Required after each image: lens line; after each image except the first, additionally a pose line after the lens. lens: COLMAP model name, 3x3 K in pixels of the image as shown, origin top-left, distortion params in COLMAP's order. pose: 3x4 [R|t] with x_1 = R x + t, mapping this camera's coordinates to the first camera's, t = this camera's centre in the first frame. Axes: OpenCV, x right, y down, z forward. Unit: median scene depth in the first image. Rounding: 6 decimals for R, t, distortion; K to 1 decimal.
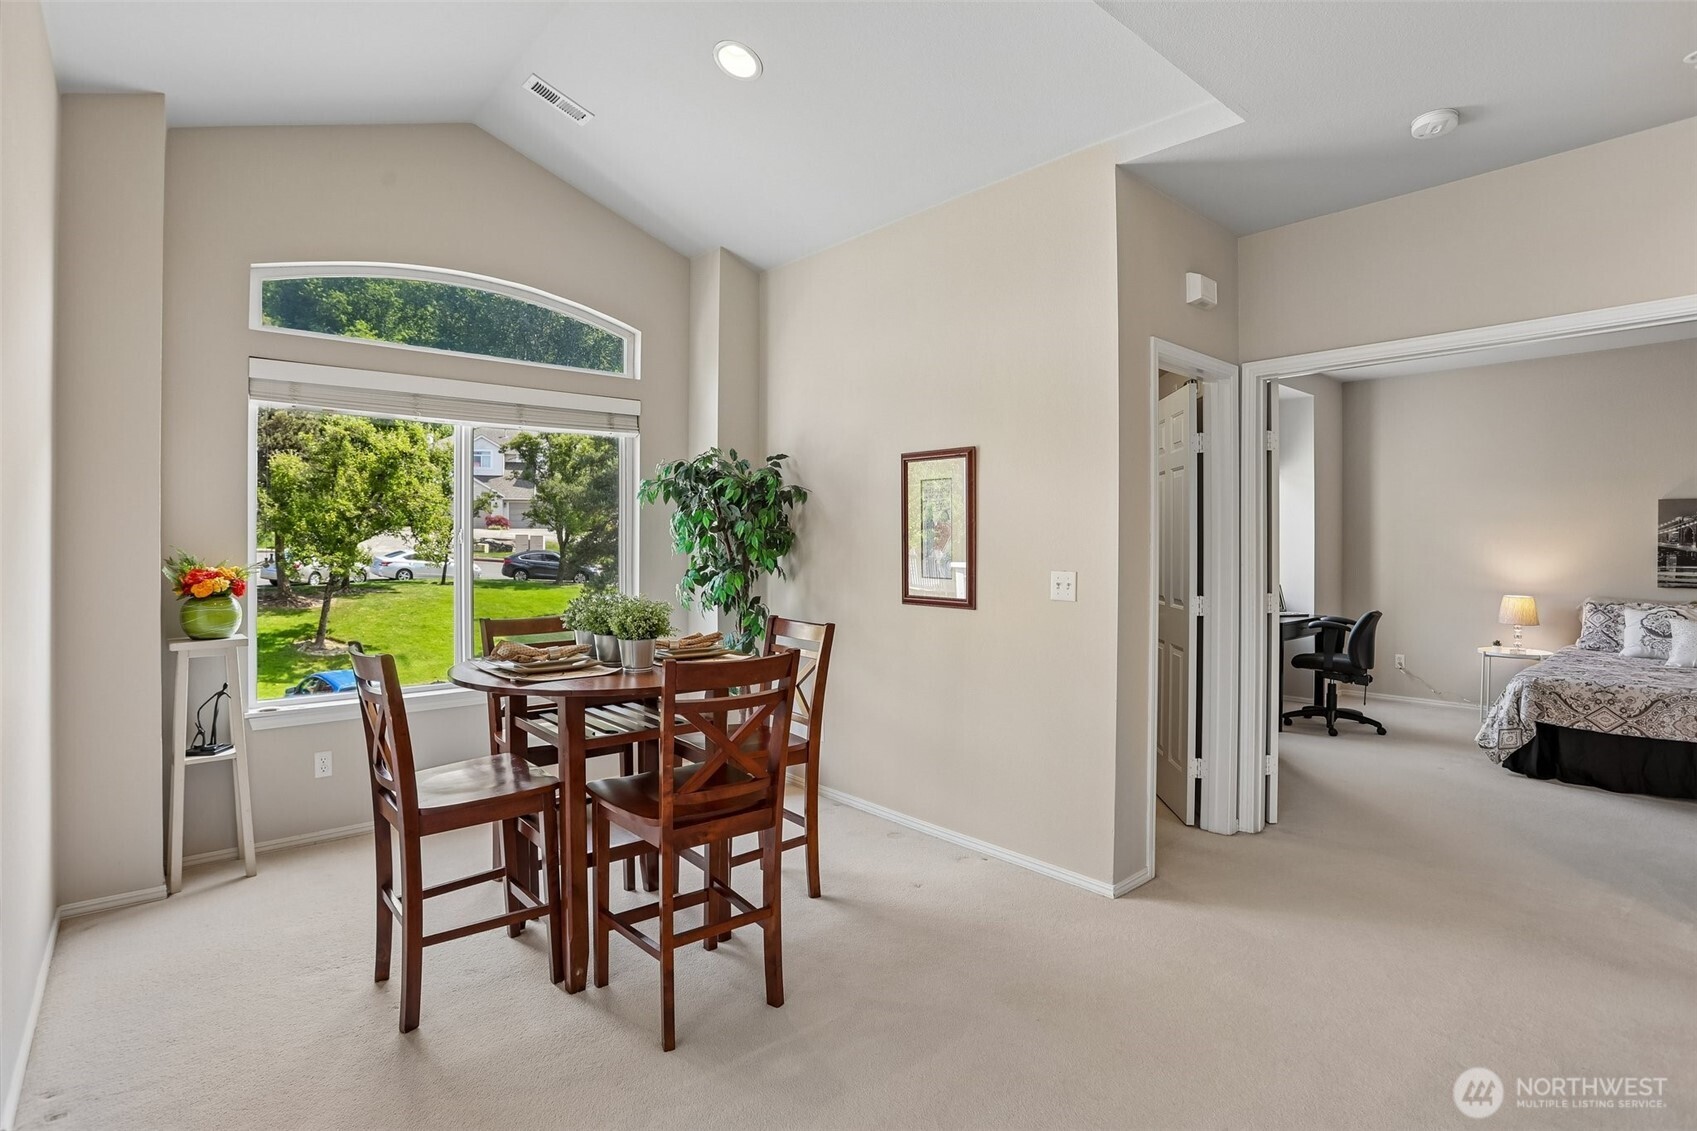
lens RADIAL K [[869.8, 0, 838.9], [0, 869.8, 555.2], [0, 0, 1]] dist [-0.062669, 0.019218]
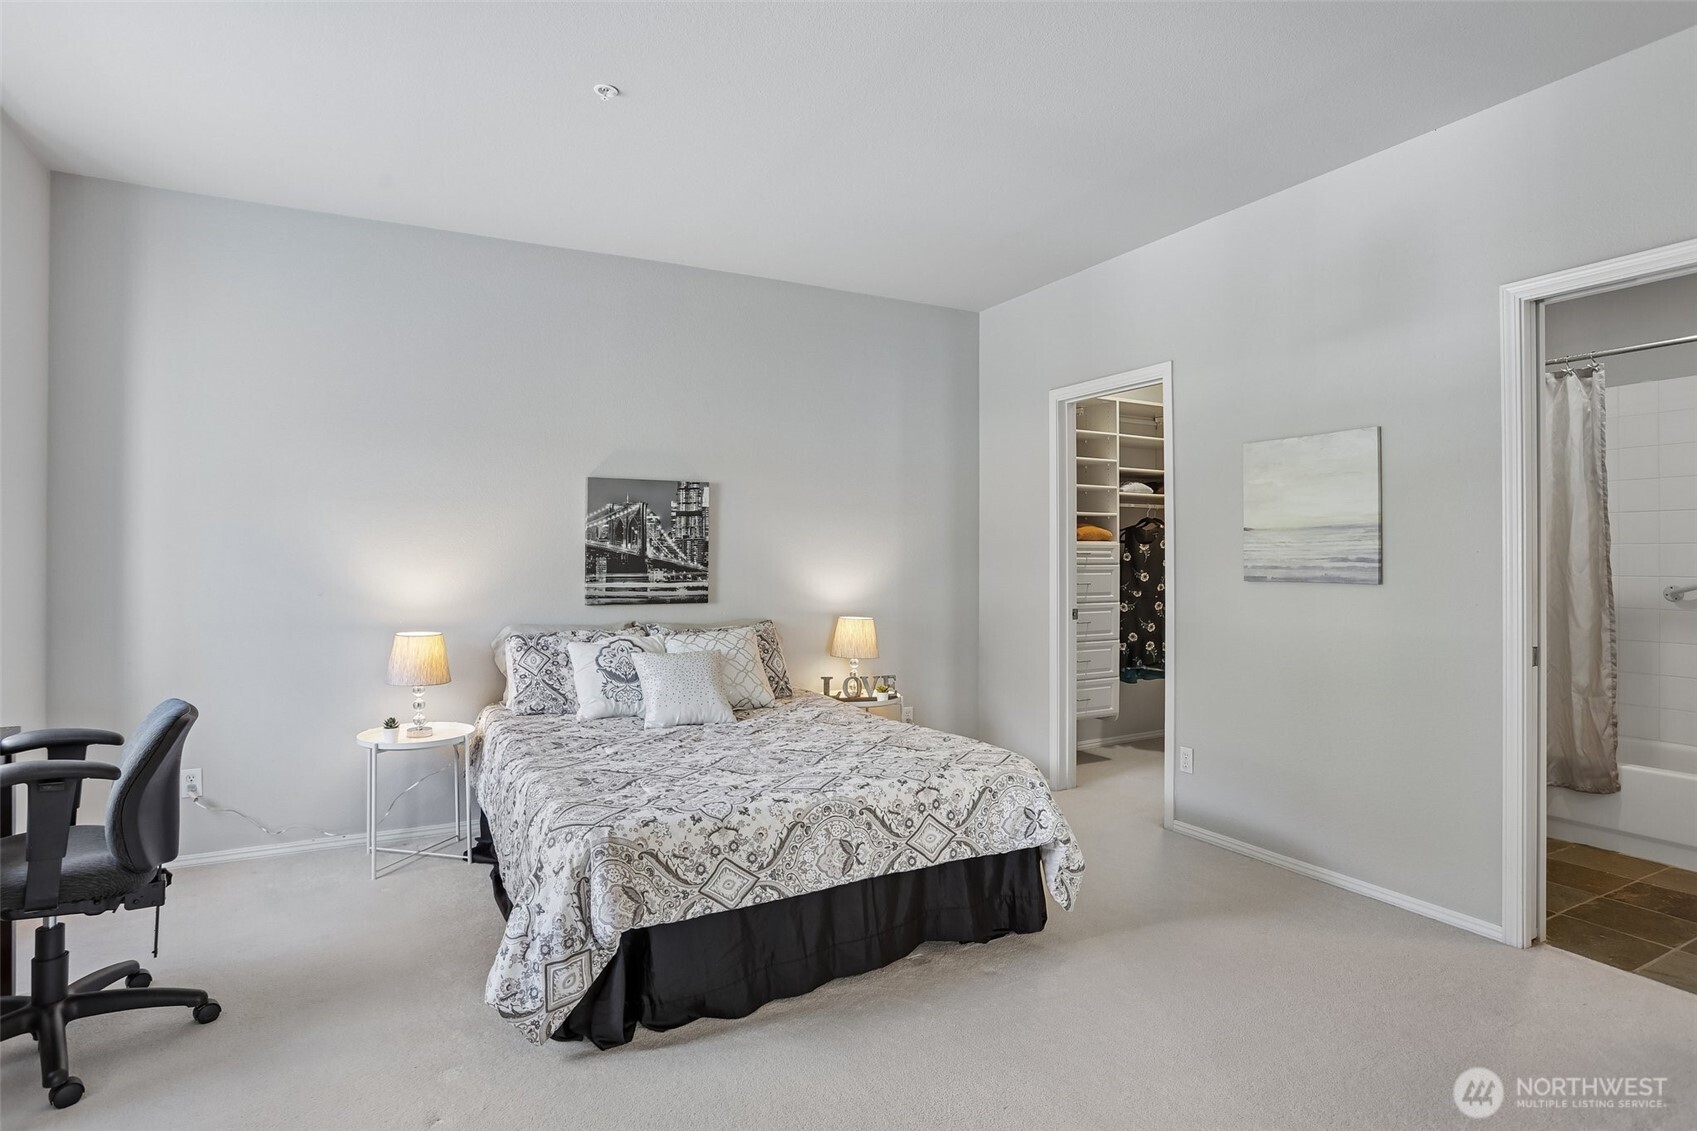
lens RADIAL K [[869.8, 0, 835.2], [0, 869.8, 578.3], [0, 0, 1]] dist [-0.062669, 0.019218]
pose [[0.228616, -0.020096, 0.973309, 0.356416], [0.006264, 0.999797, 0.019172, 0.004043], [-0.973497, 0.001714, 0.228695, 0.671185]]
